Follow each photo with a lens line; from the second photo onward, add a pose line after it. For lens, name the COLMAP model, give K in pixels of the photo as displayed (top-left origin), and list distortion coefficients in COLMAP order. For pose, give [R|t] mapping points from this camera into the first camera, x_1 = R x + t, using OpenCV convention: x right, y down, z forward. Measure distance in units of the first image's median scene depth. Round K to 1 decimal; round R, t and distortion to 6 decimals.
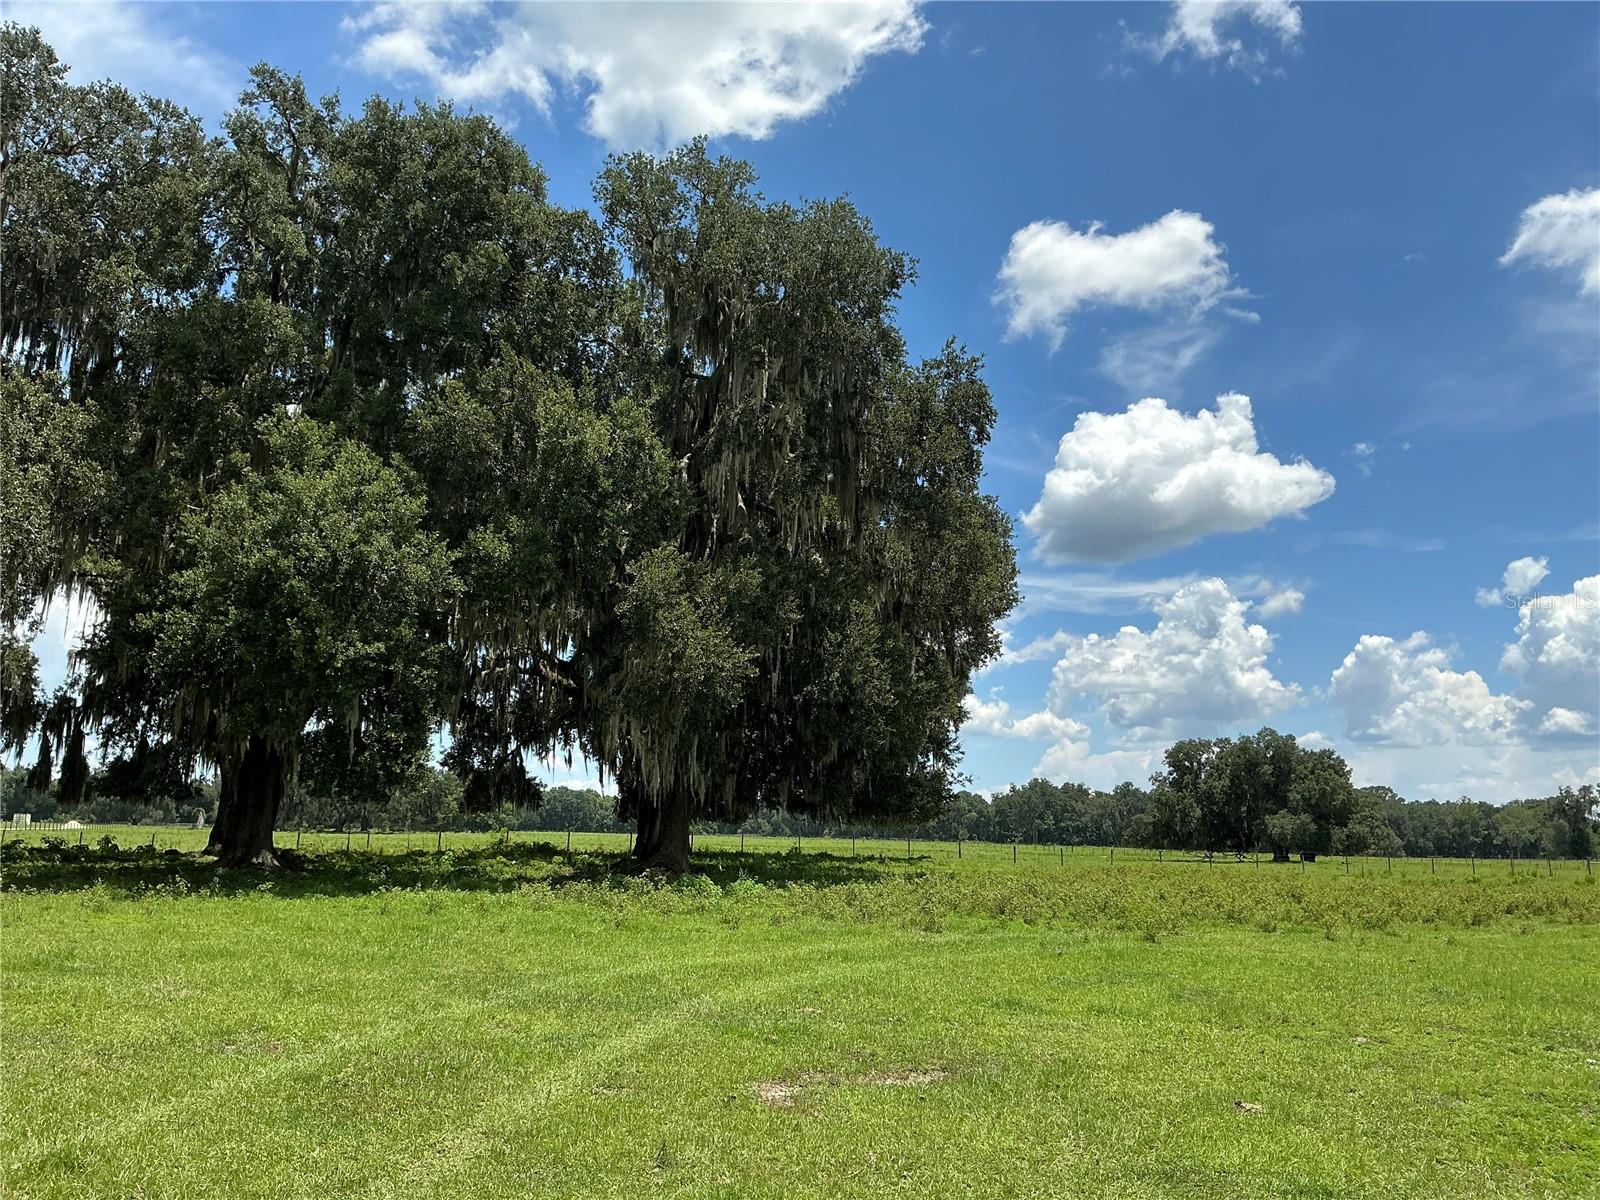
lens RADIAL K [[1314.7, 0, 802.3], [0, 1314.7, 592.0], [0, 0, 1]] dist [0.111987, -0.230798]
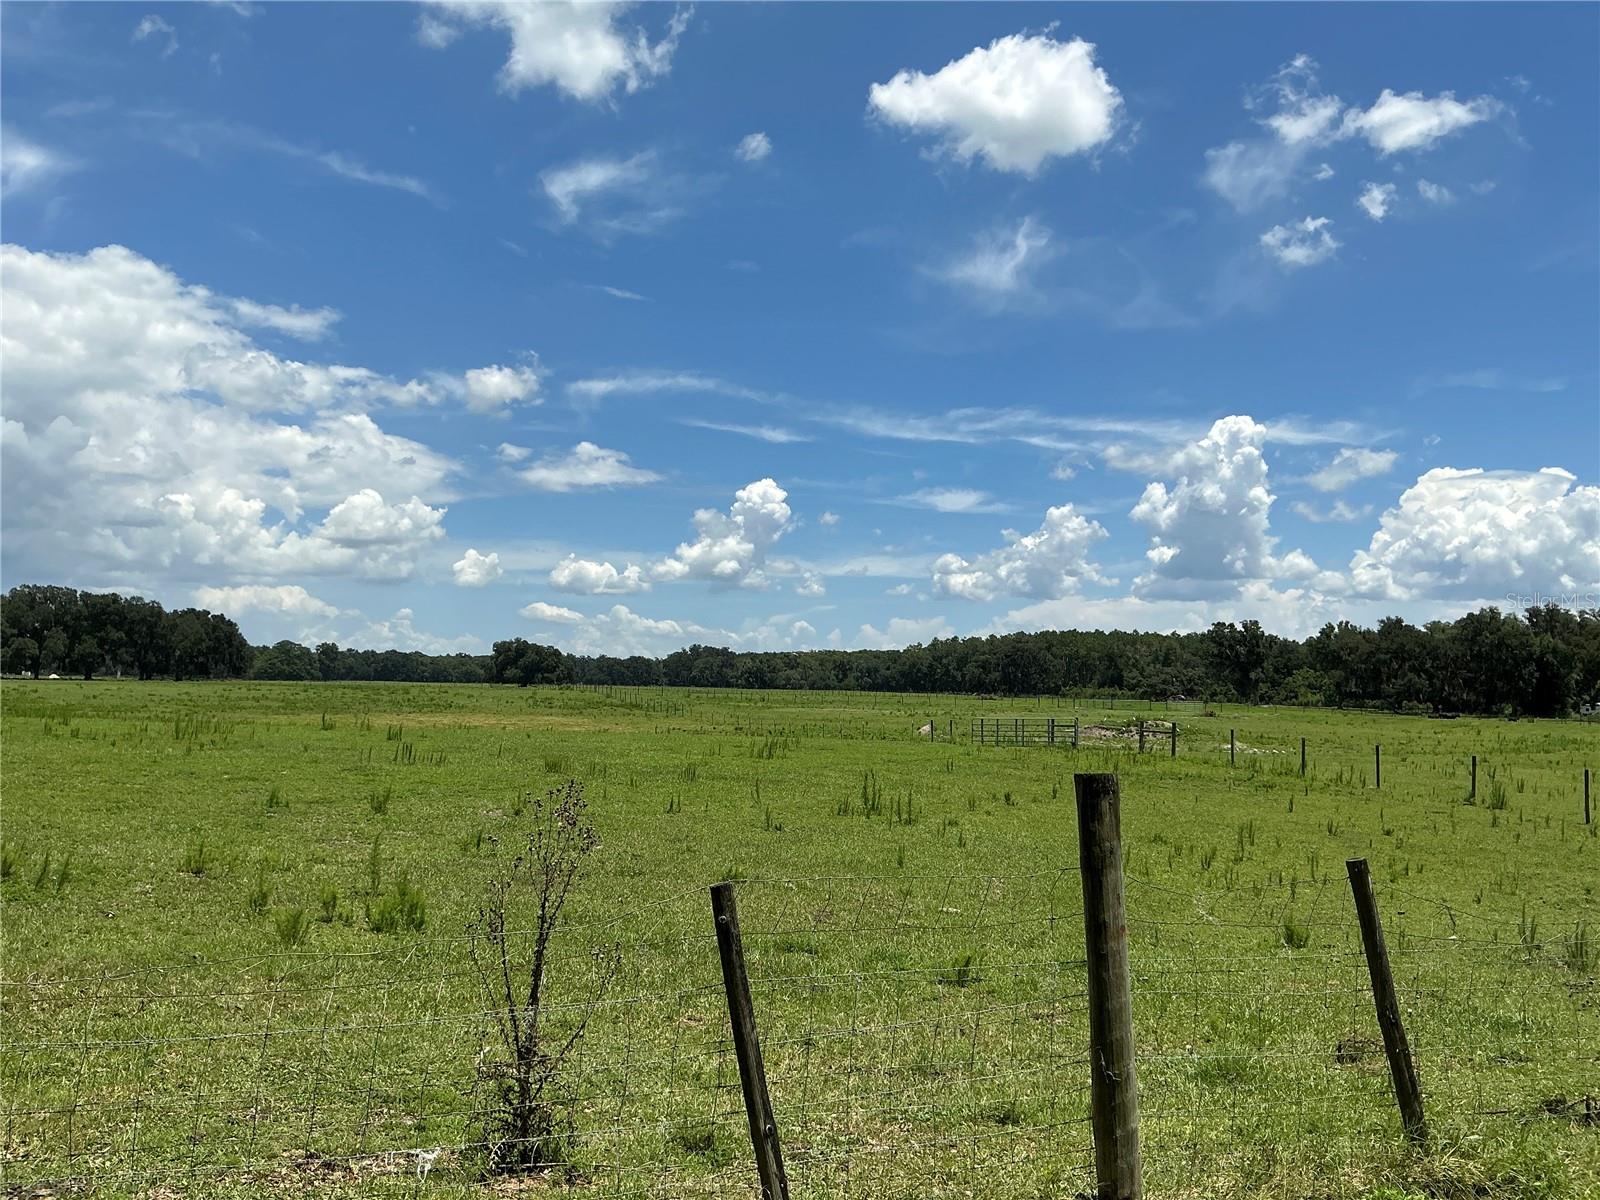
lens RADIAL K [[1314.7, 0, 801.8], [0, 1314.7, 604.2], [0, 0, 1]] dist [0.111987, -0.230798]
pose [[0.999676, -0.003797, 0.025161, 2.259189], [0.000755, 0.992795, 0.119820, -0.738935], [-0.025435, -0.119763, 0.992477, -4.300451]]
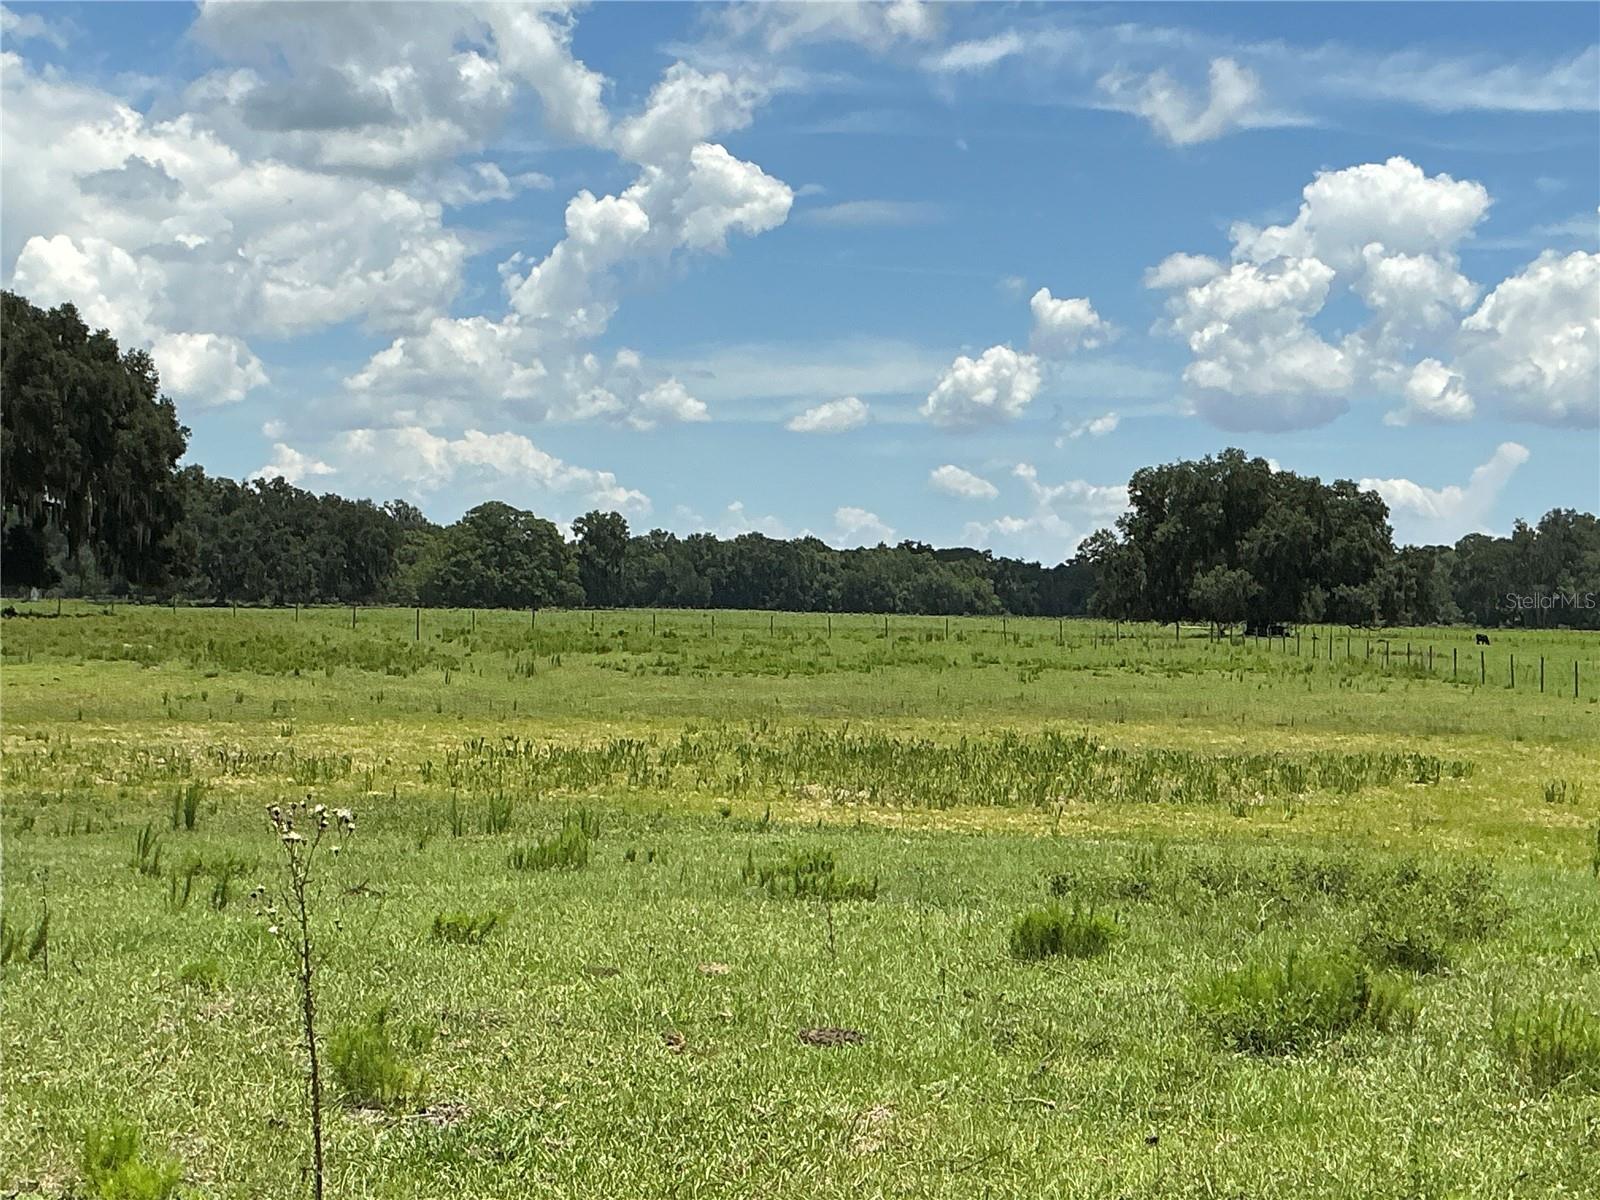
lens RADIAL K [[2631.7, 0, 797.5], [0, 2631.7, 587.1], [0, 0, 1]] dist [0.114222, 0.000000]
pose [[0.968317, -0.006943, -0.249627, 1.262232], [0.048798, 0.985604, 0.161878, -0.162033], [0.244909, -0.168930, 0.954716, -1.030100]]
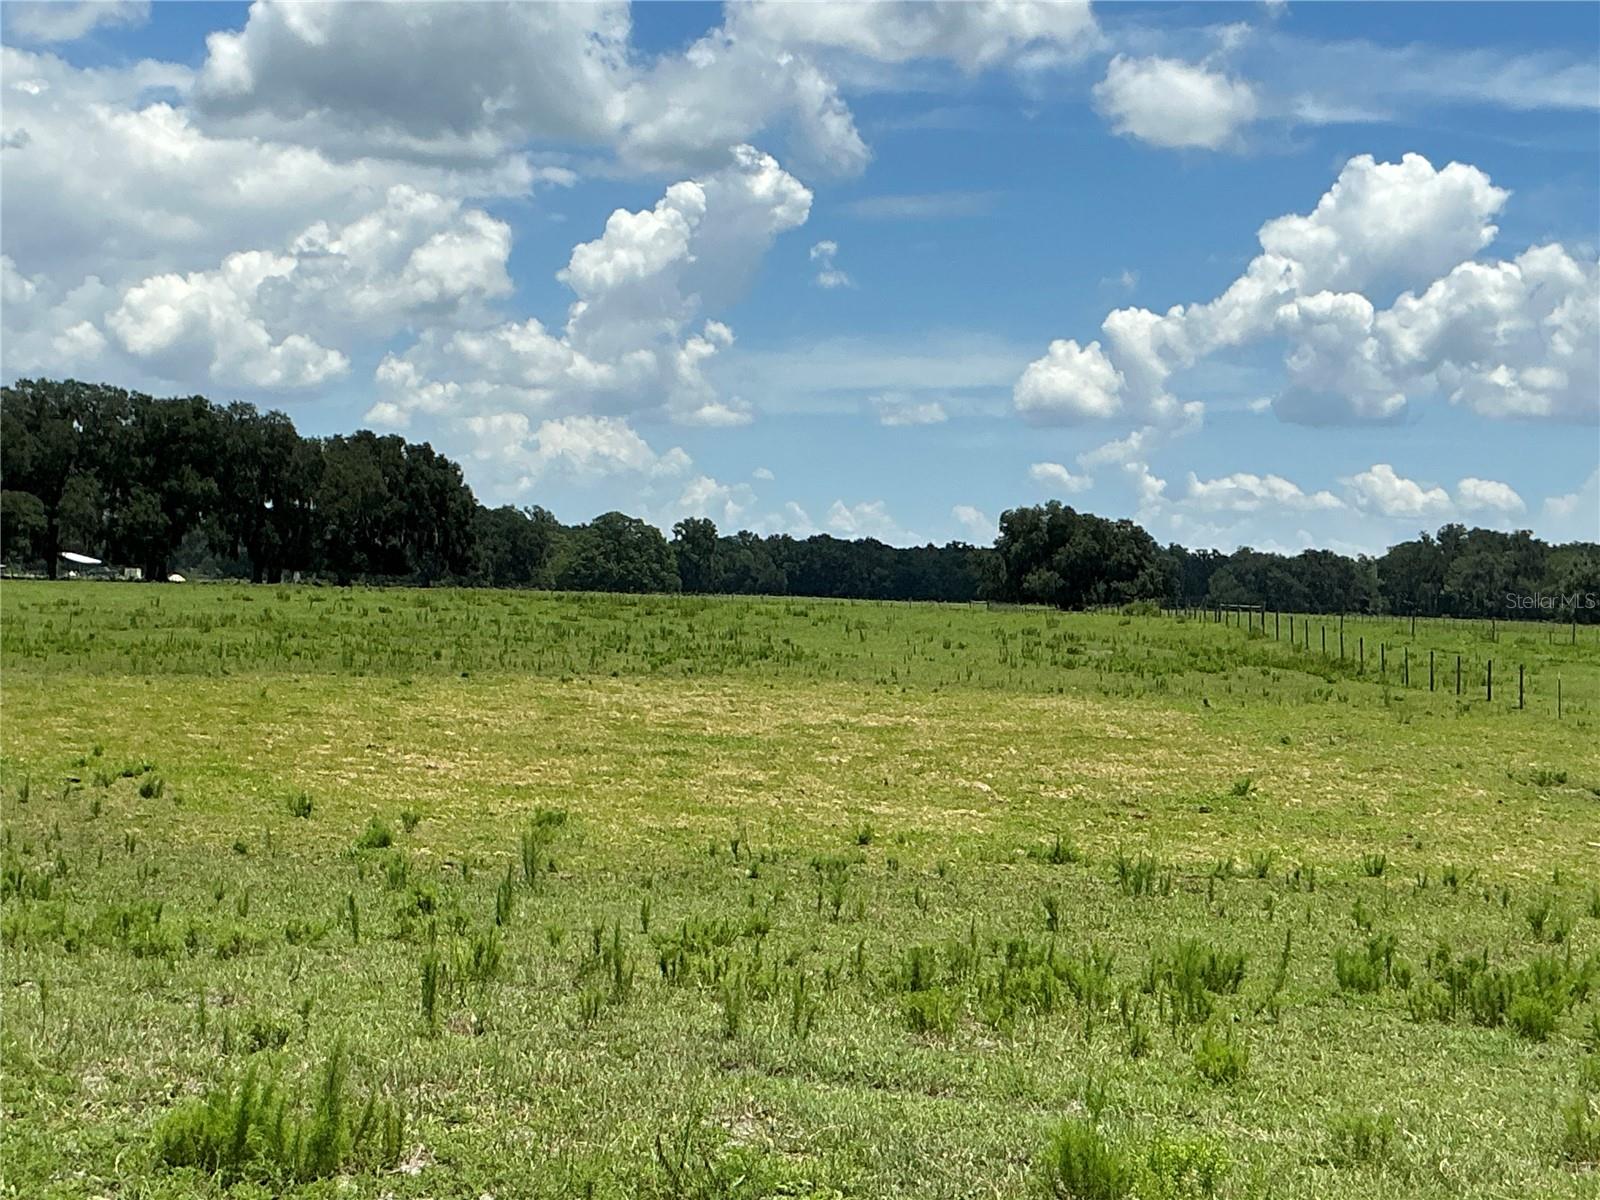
lens RADIAL K [[2631.7, 0, 796.9], [0, 2631.7, 586.7], [0, 0, 1]] dist [0.114222, 0.000000]
pose [[0.957234, 0.004756, -0.289276, 2.153195], [0.044402, 0.985604, 0.163134, -0.568850], [0.285888, -0.169002, 0.943243, -3.421065]]
